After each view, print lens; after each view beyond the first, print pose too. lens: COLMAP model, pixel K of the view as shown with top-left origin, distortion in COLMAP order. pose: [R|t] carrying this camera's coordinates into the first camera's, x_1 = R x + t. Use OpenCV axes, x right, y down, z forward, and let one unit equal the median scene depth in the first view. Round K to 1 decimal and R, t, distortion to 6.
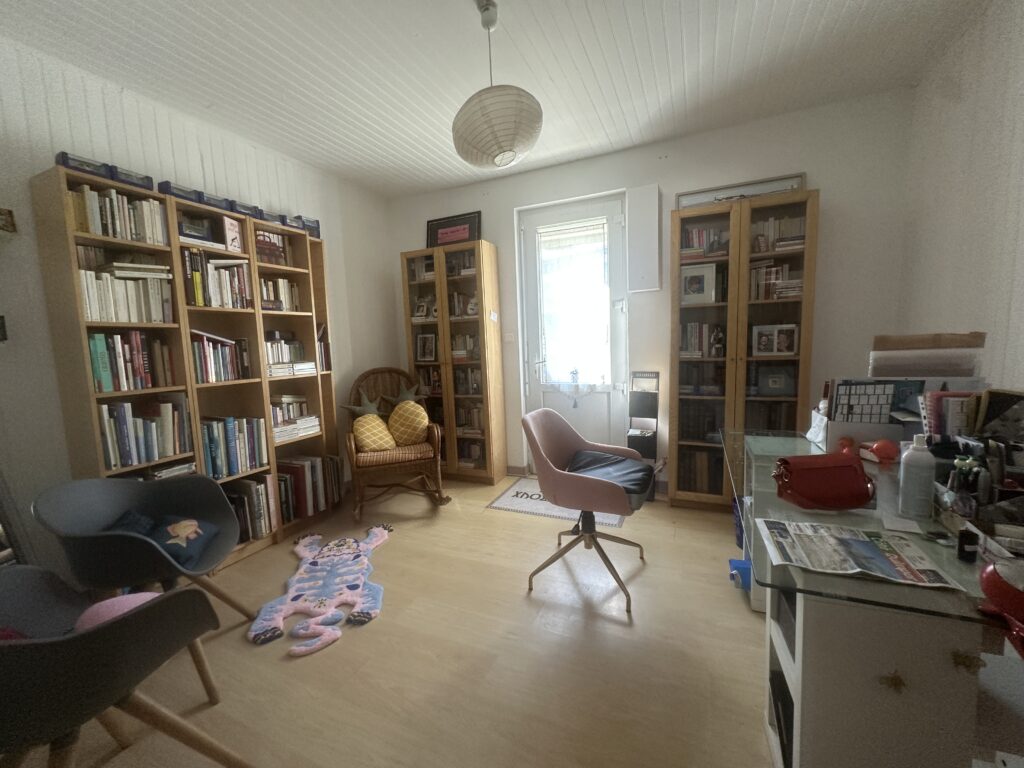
lens RADIAL K [[404.2, 0, 515.1], [0, 404.2, 380.5], [0, 0, 1]] dist [-0.002559, -0.000107]
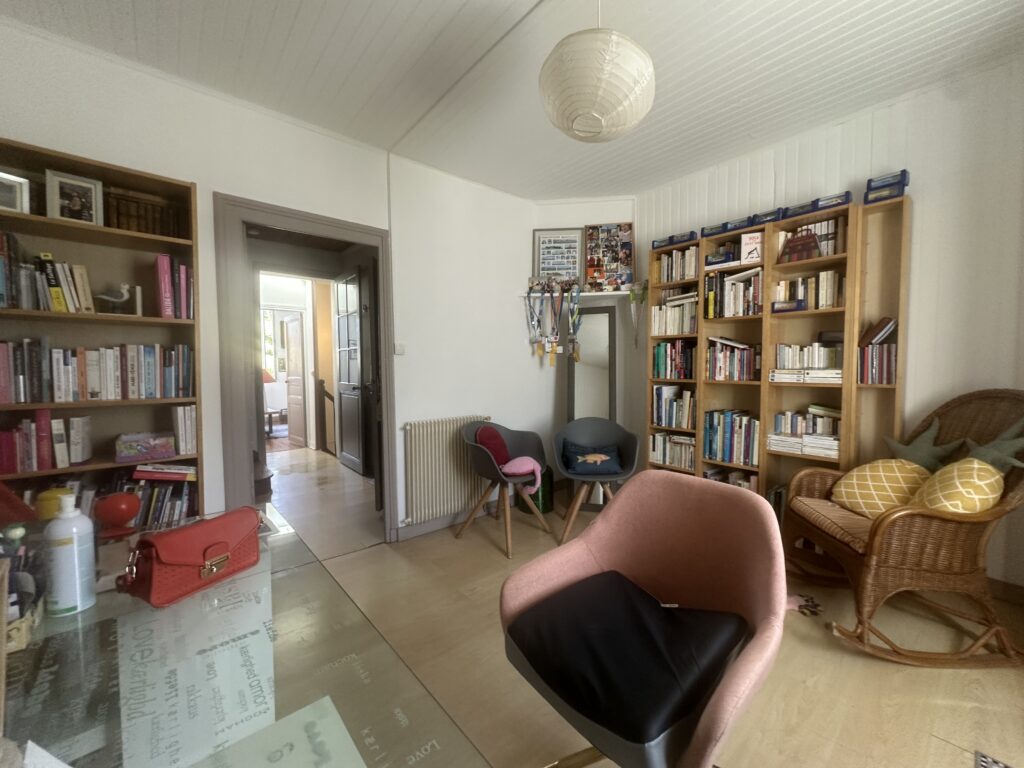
lens RADIAL K [[404.2, 0, 516.1], [0, 404.2, 382.1], [0, 0, 1]] dist [-0.002559, -0.000107]
pose [[-0.408830, 0.082287, -0.908893, 0.622829], [-0.065051, 0.990766, 0.118960, -0.097093], [0.910289, 0.107759, -0.399702, 0.966267]]
